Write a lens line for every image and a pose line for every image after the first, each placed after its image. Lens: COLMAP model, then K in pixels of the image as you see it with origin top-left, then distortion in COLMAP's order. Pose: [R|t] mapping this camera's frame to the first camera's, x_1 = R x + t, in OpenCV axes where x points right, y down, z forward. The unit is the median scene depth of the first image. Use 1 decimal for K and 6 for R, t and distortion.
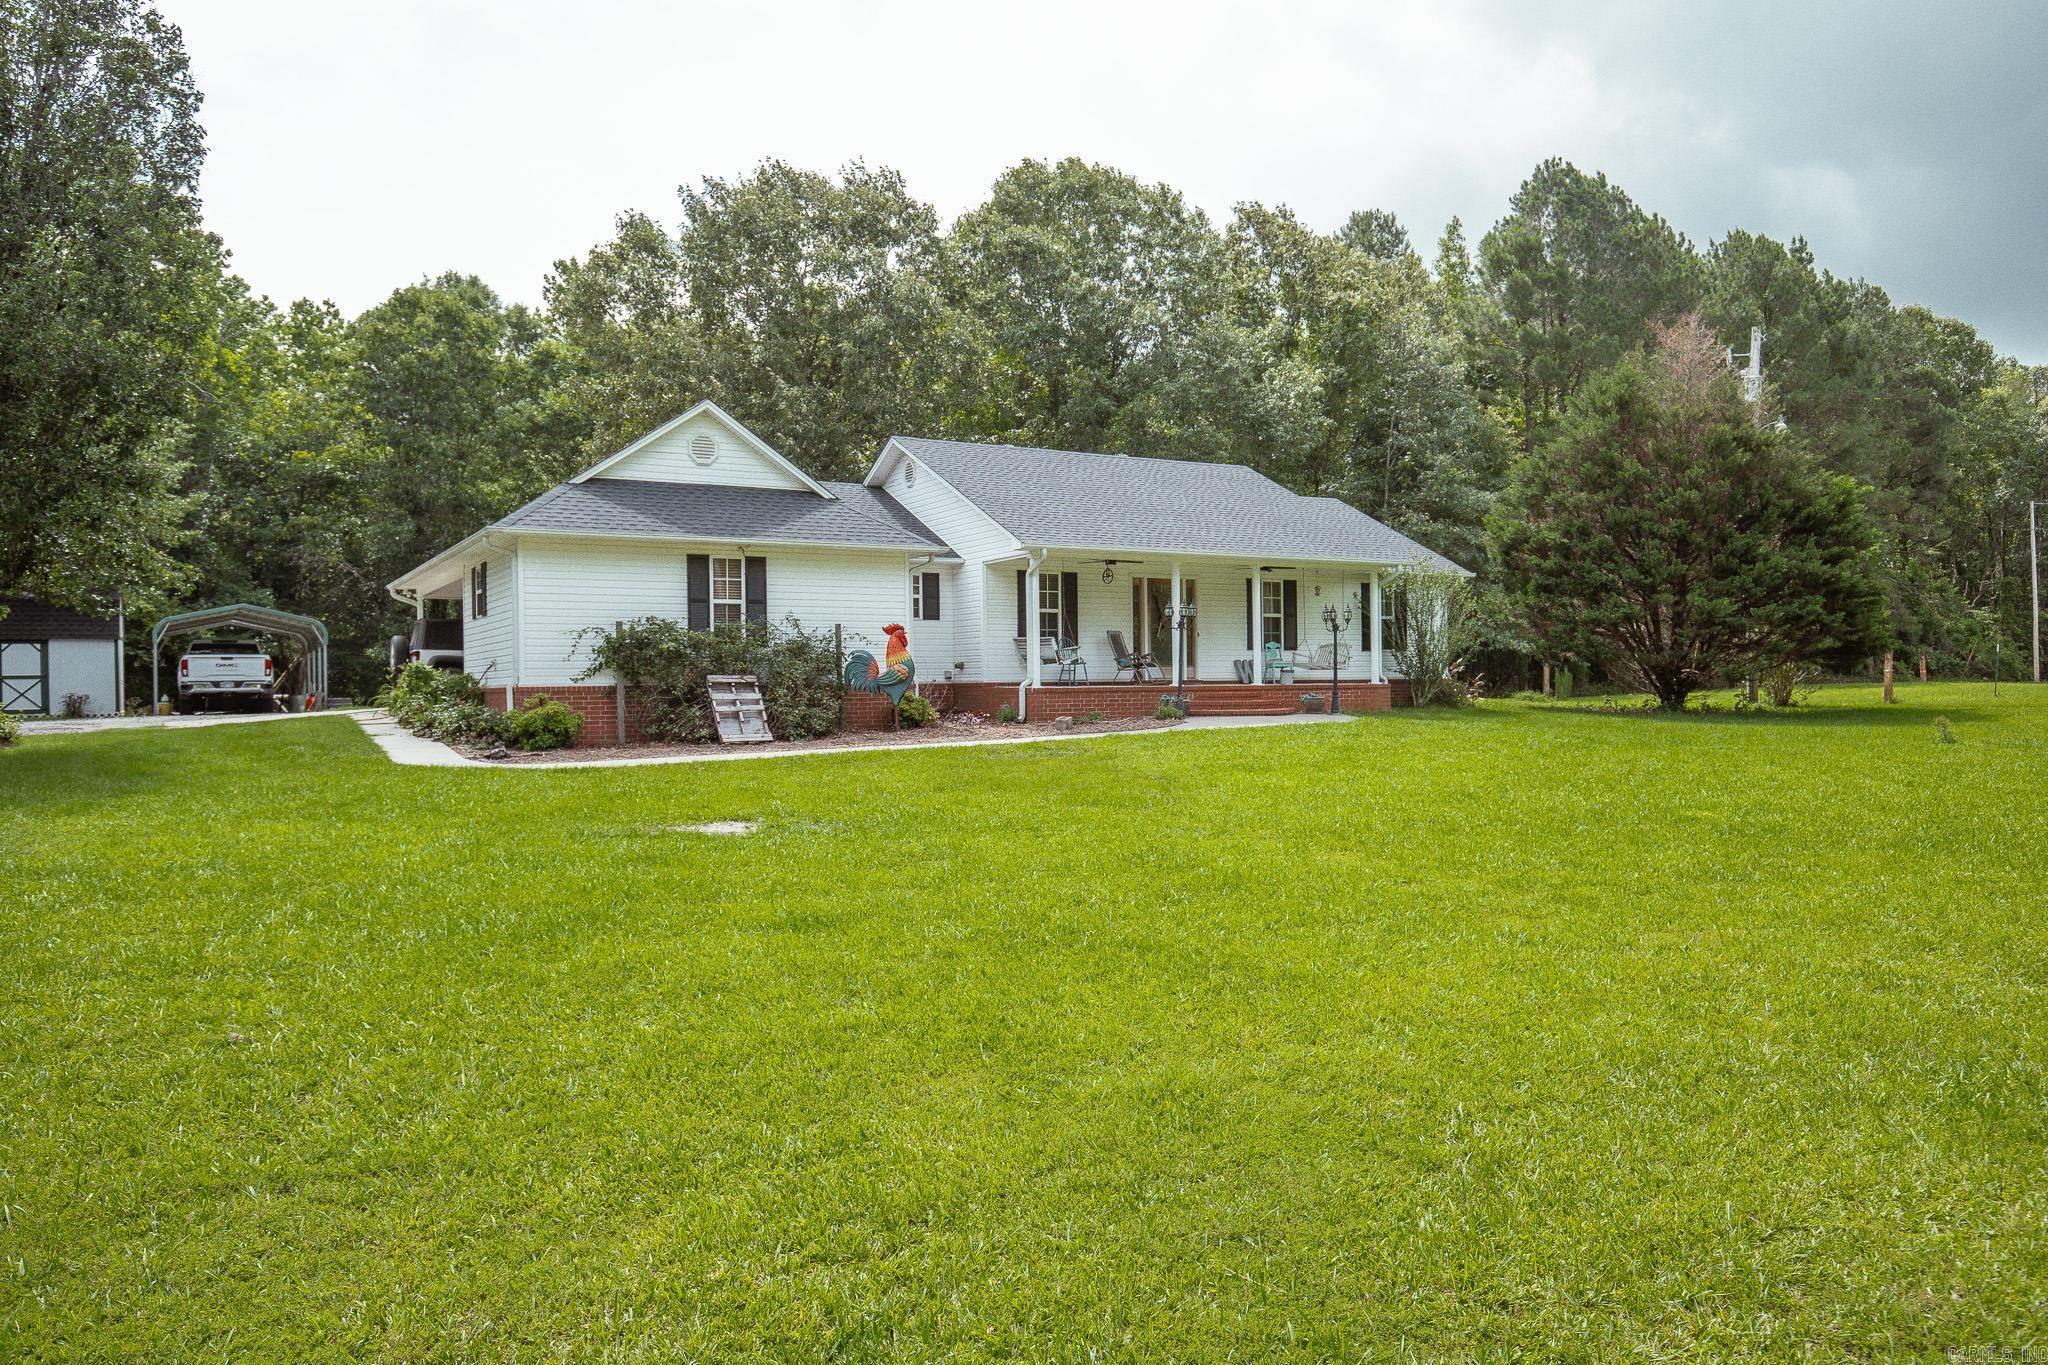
lens RADIAL K [[1420.9, 0, 1021.1], [0, 1420.9, 683.5], [0, 0, 1]] dist [0.028921, 0.000031]
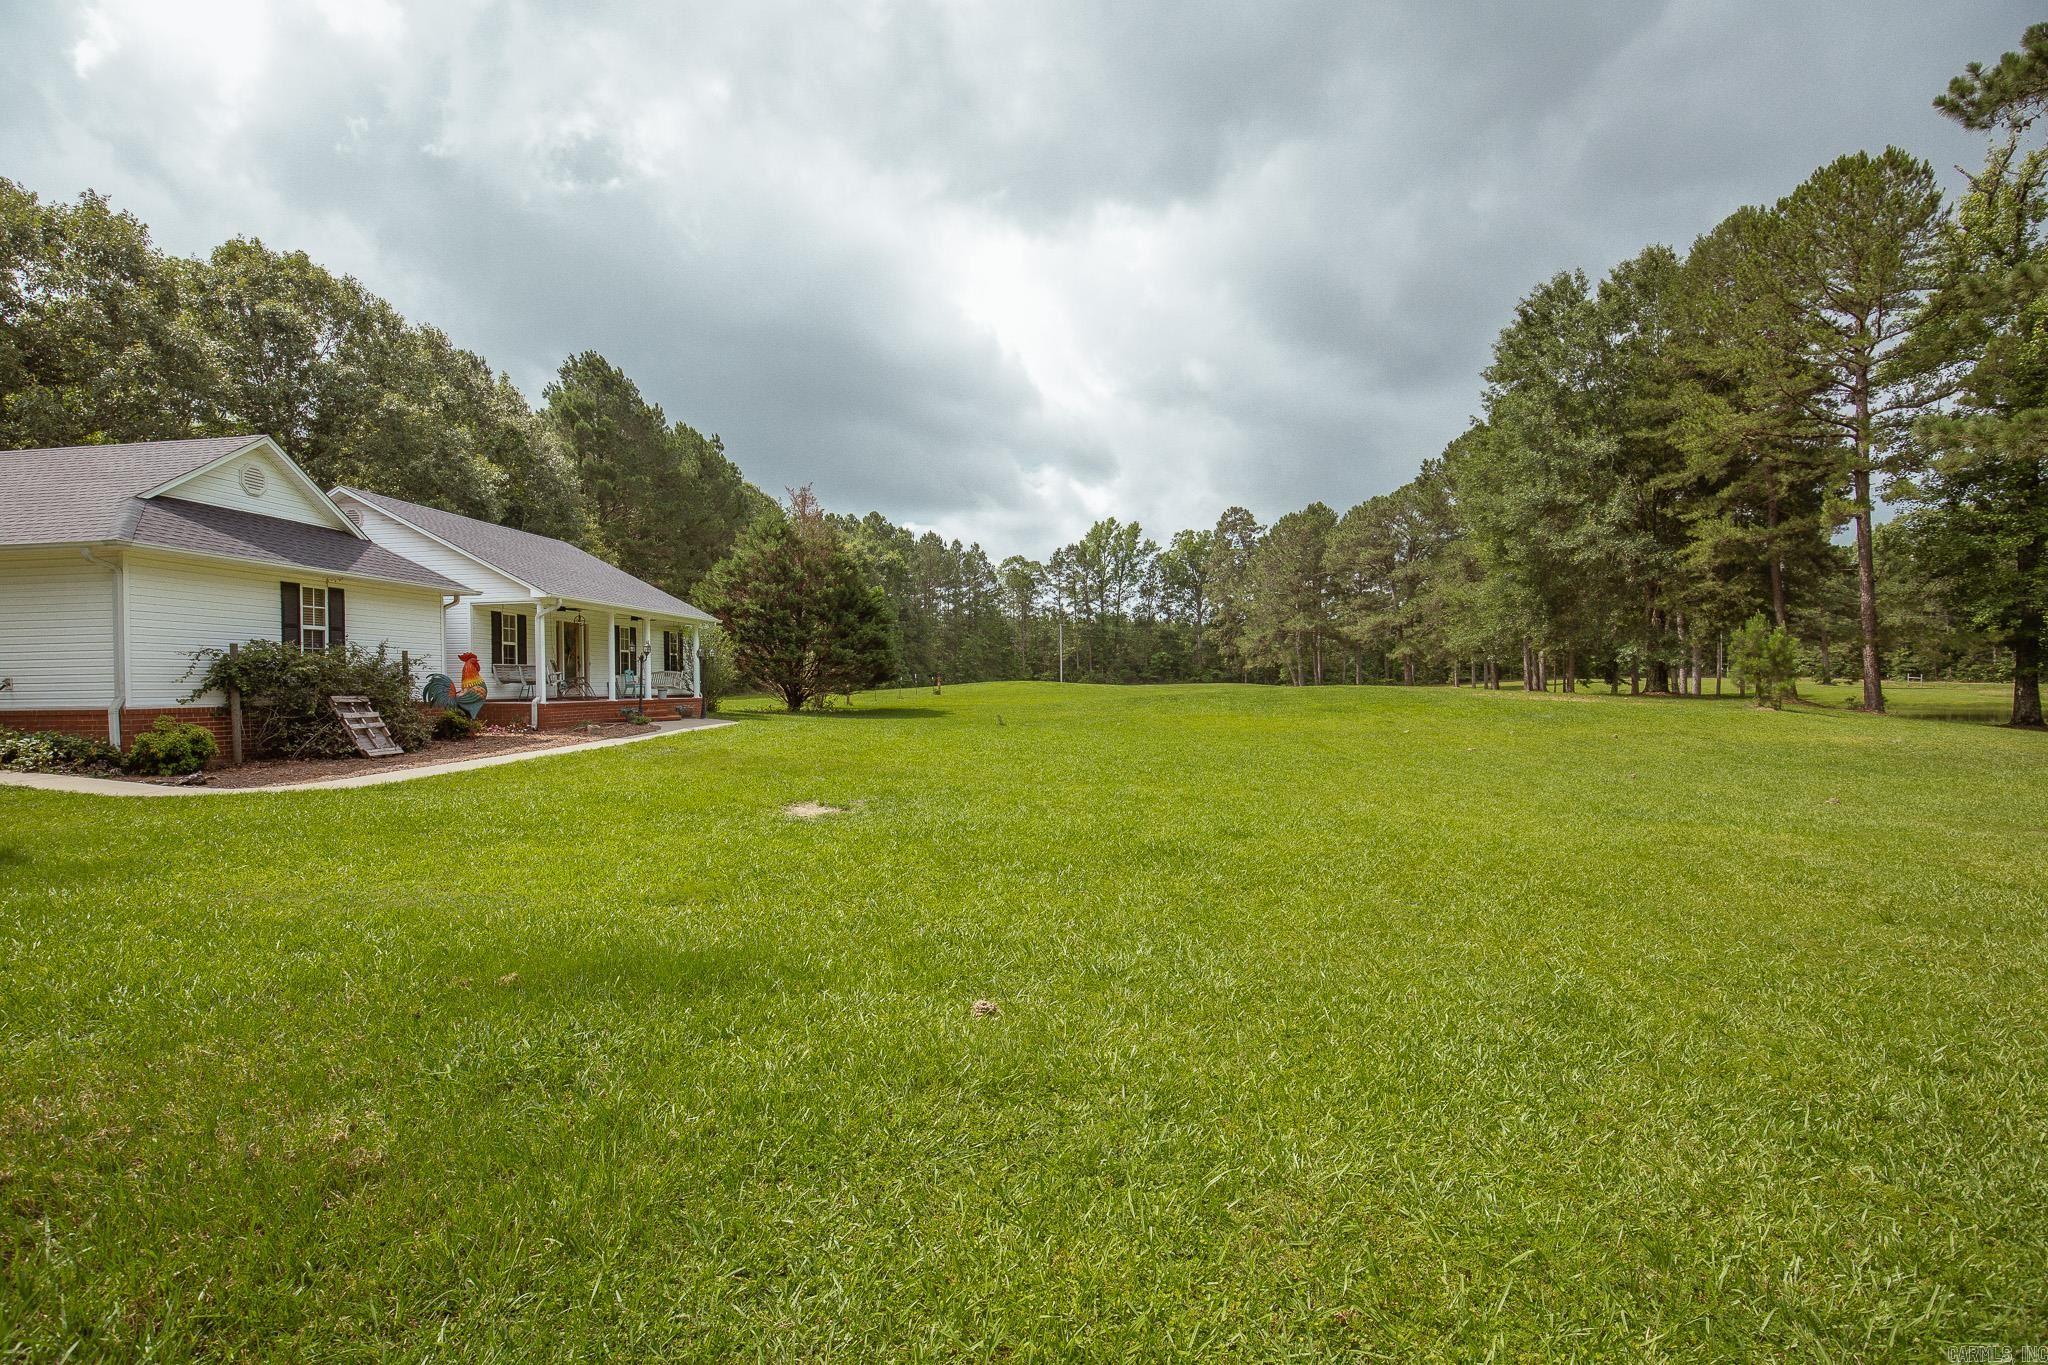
lens RADIAL K [[957.3, 0, 1008.0], [0, 957.3, 671.5], [0, 0, 1]] dist [0.008575, -0.001581]
pose [[0.598434, 0.015294, 0.801026, -0.381595], [0.001693, 0.999791, -0.020354, -0.006607], [-0.801170, 0.013536, 0.598283, 0.108179]]
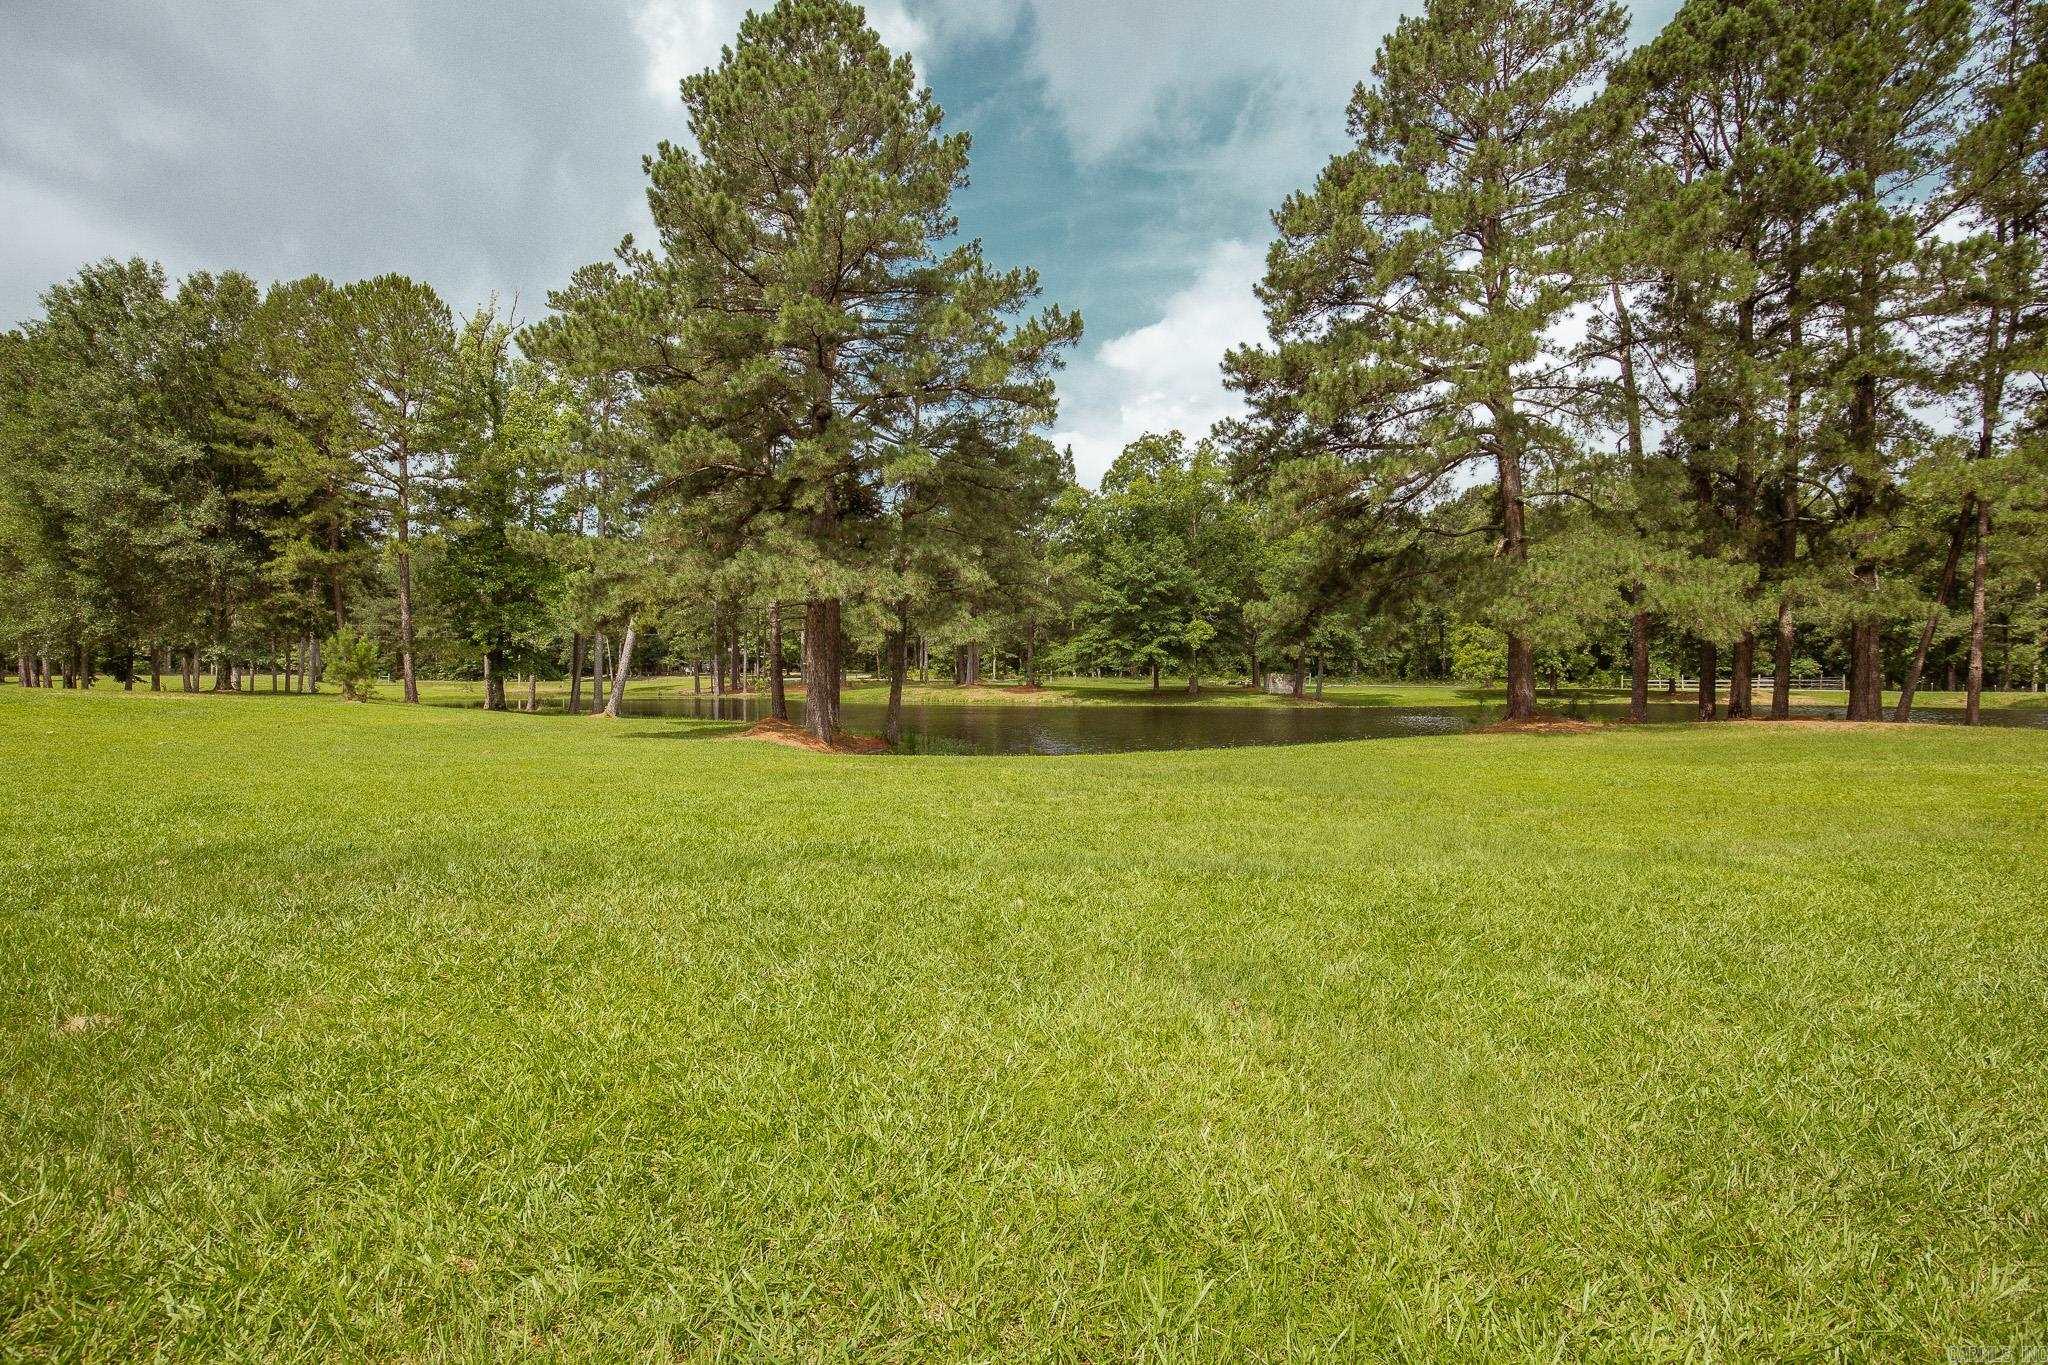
lens RADIAL K [[988.6, 0, 1008.5], [0, 988.6, 673.6], [0, 0, 1]] dist [0.011205, -0.001961]
pose [[-0.646104, 0.010691, 0.763174, -0.668880], [0.007440, 0.999943, -0.007710, -0.007383], [-0.763213, 0.000697, -0.646147, 0.270905]]
